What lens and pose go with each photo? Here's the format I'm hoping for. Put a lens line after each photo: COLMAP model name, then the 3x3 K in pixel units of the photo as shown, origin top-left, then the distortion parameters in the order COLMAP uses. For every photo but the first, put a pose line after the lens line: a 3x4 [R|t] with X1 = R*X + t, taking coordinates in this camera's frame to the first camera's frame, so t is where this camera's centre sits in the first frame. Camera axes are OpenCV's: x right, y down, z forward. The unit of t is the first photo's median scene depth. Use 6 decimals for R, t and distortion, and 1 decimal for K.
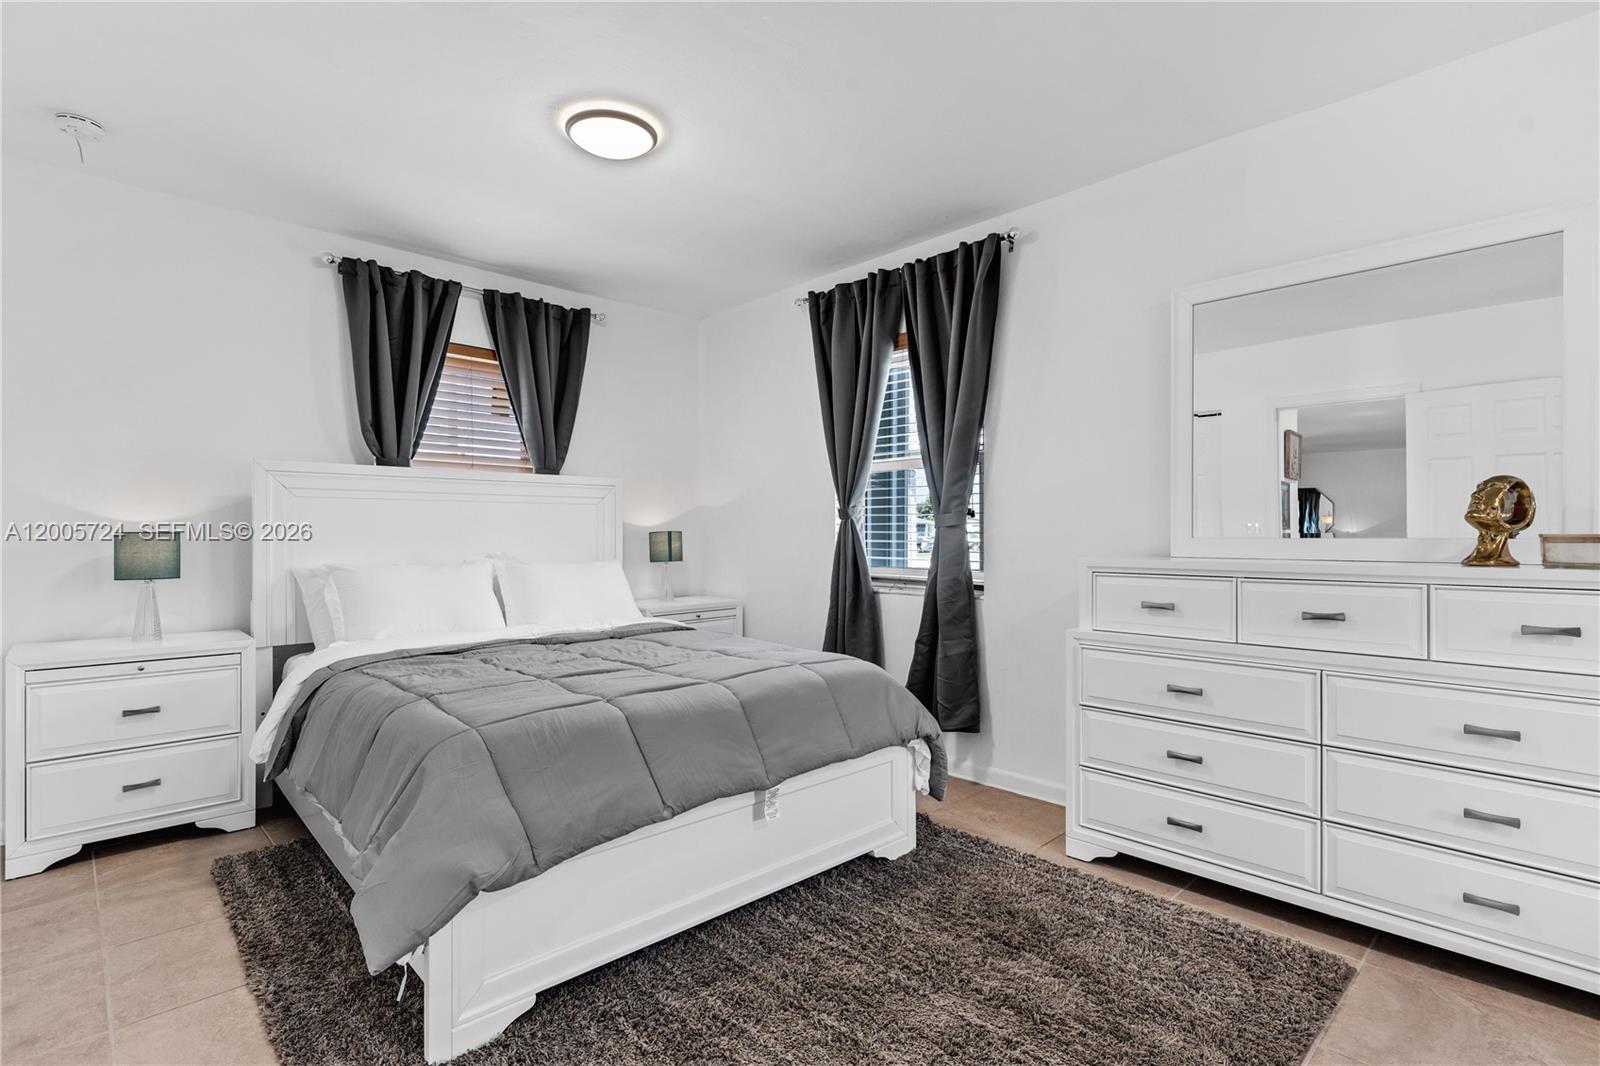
lens RADIAL K [[769.5, 0, 804.0], [0, 769.5, 536.2], [0, 0, 1]] dist [0.002852, 0.000968]
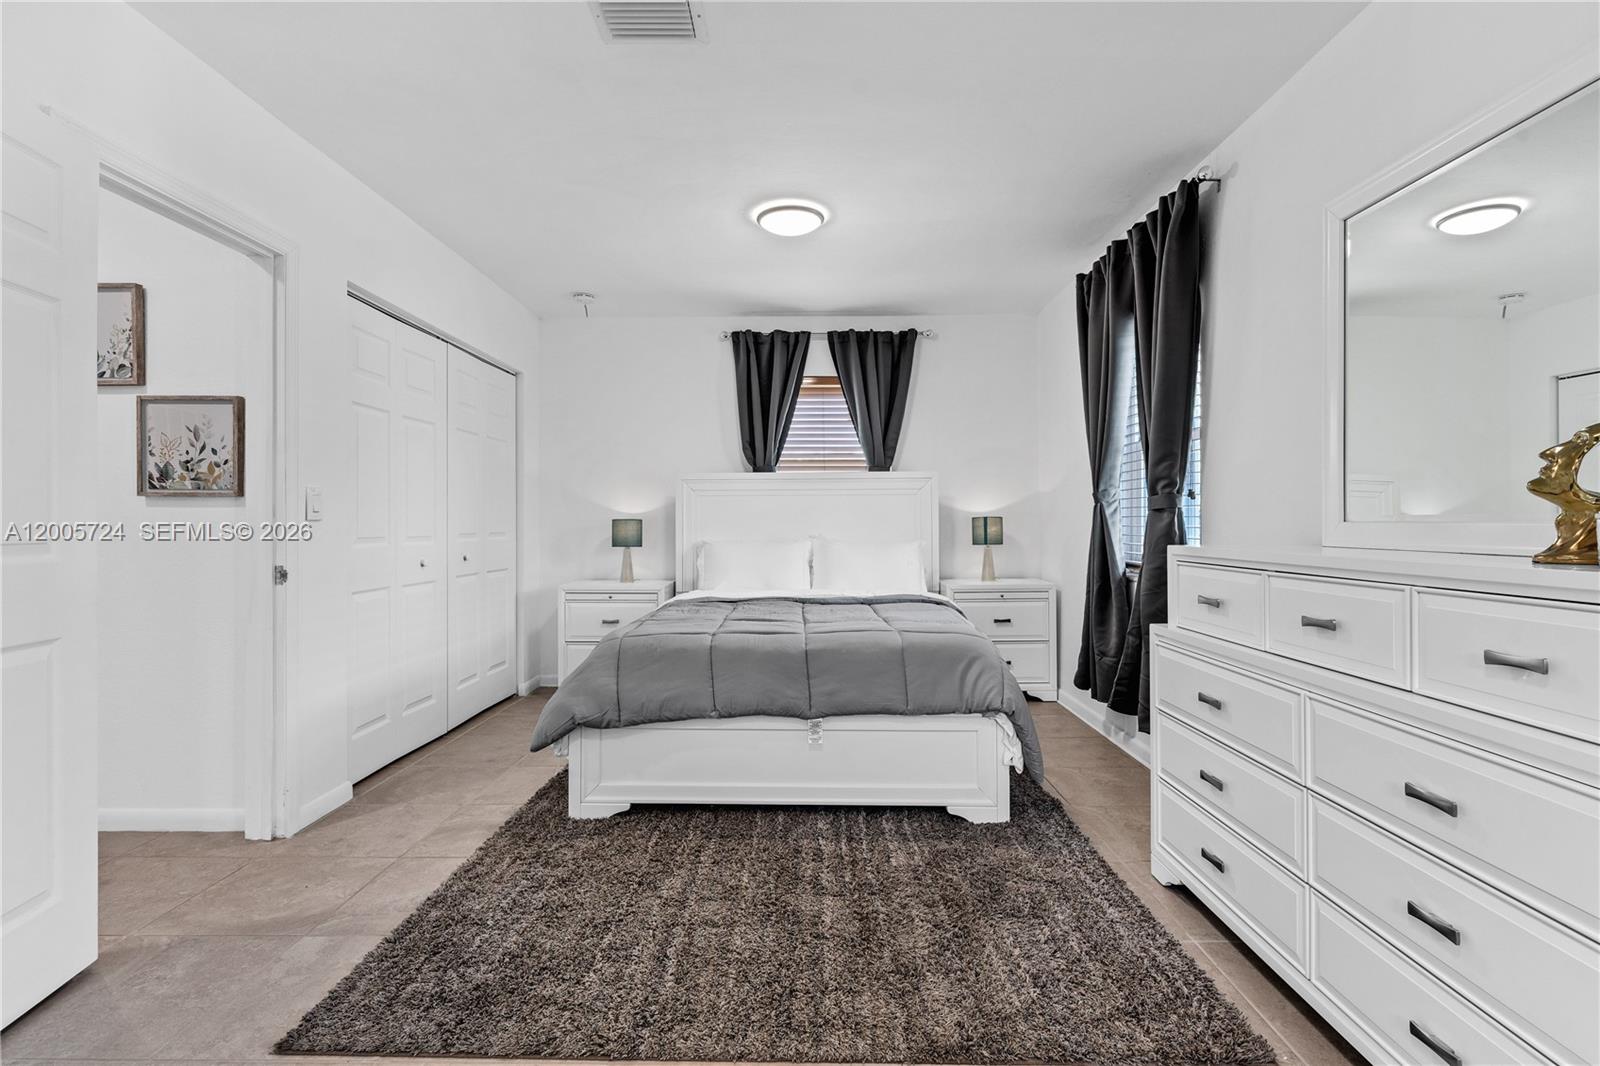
lens RADIAL K [[755.5, 0, 800.0], [0, 755.5, 533.0], [0, 0, 1]] dist [-0.003838, -0.000187]
pose [[0.711310, 0.008270, -0.702830, 0.485538], [0.001108, 0.999916, 0.012887, 0.002853], [0.702878, -0.009945, 0.711241, 0.061956]]
